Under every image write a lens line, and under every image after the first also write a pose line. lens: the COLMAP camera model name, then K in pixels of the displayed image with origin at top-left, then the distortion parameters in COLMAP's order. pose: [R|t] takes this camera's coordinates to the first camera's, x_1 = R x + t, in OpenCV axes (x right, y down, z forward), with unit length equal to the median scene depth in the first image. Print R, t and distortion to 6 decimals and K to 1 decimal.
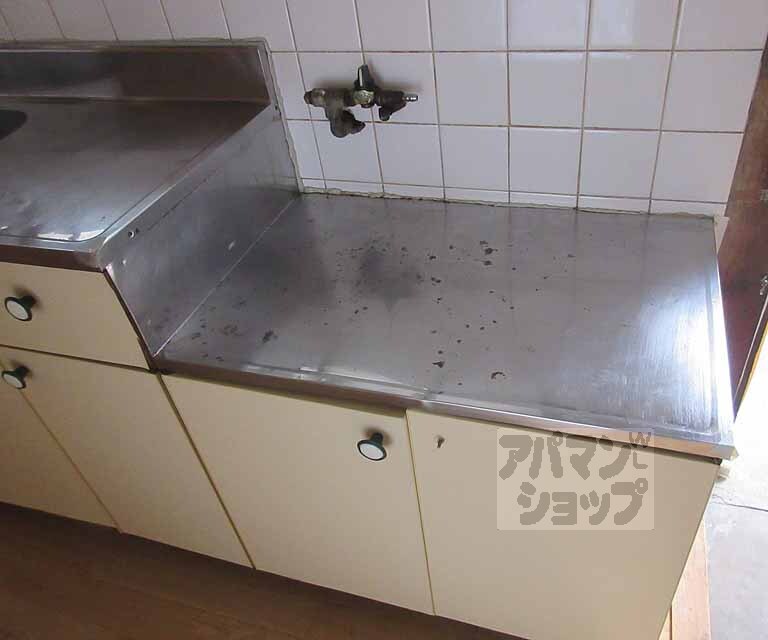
lens RADIAL K [[629.9, 0, 407.4], [0, 629.9, 308.5], [0, 0, 1]] dist [0.004679, -0.003264]
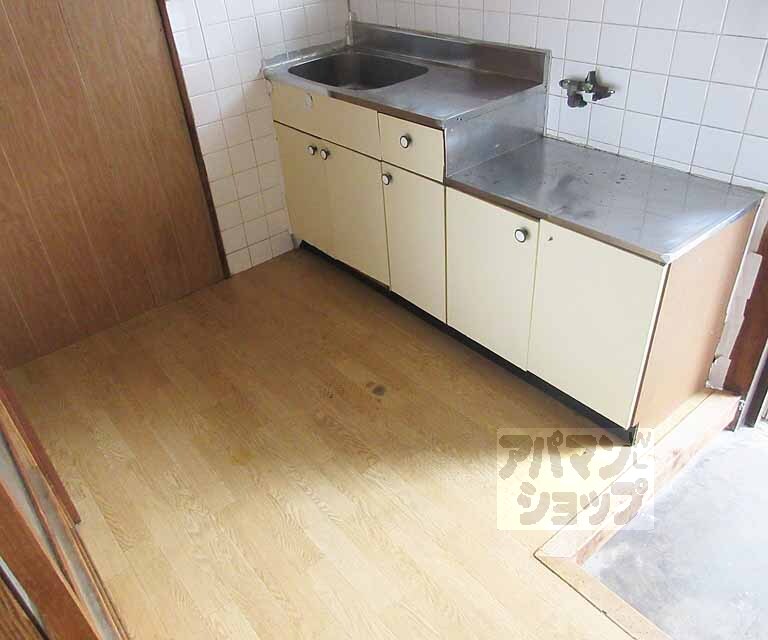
lens RADIAL K [[618.3, 0, 357.3], [0, 618.3, 322.1], [0, 0, 1]] dist [-0.007521, 0.000037]
pose [[0.826975, 0.348128, -0.441497, 0.415306], [-0.345870, 0.934082, 0.088686, 0.398904], [0.443269, 0.079360, 0.892869, -0.911721]]
